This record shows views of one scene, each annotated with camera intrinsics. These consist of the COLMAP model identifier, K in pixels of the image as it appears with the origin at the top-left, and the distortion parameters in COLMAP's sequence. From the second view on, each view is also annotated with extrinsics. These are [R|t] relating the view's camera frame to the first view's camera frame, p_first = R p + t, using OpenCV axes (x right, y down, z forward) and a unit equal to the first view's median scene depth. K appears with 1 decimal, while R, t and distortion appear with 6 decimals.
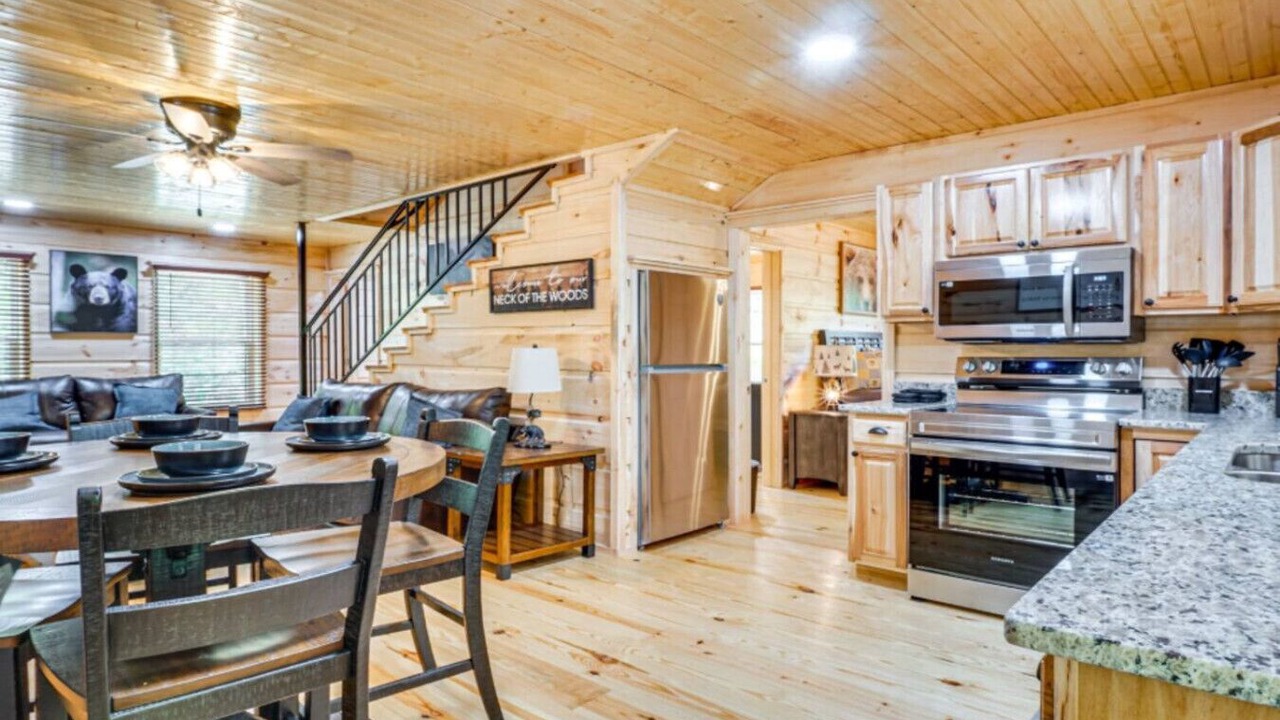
lens RADIAL K [[744.9, 0, 632.1], [0, 744.9, 360.7], [0, 0, 1]] dist [-0.017545, 0.004968]
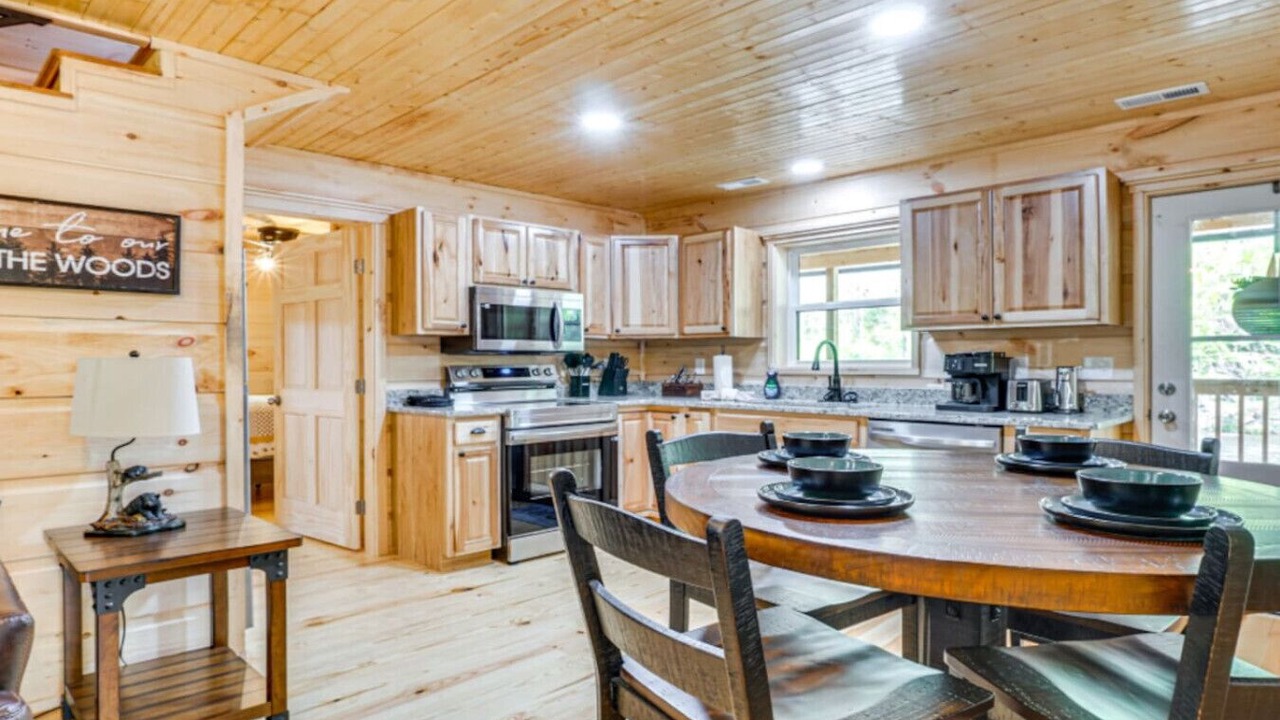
lens RADIAL K [[744.9, 0, 631.7], [0, 744.9, 360.4], [0, 0, 1]] dist [-0.017545, 0.004968]
pose [[0.064355, -0.002045, 0.997925, -0.753072], [0.016178, 0.999869, 0.001005, -0.010348], [-0.997796, 0.016079, 0.064379, 0.659617]]
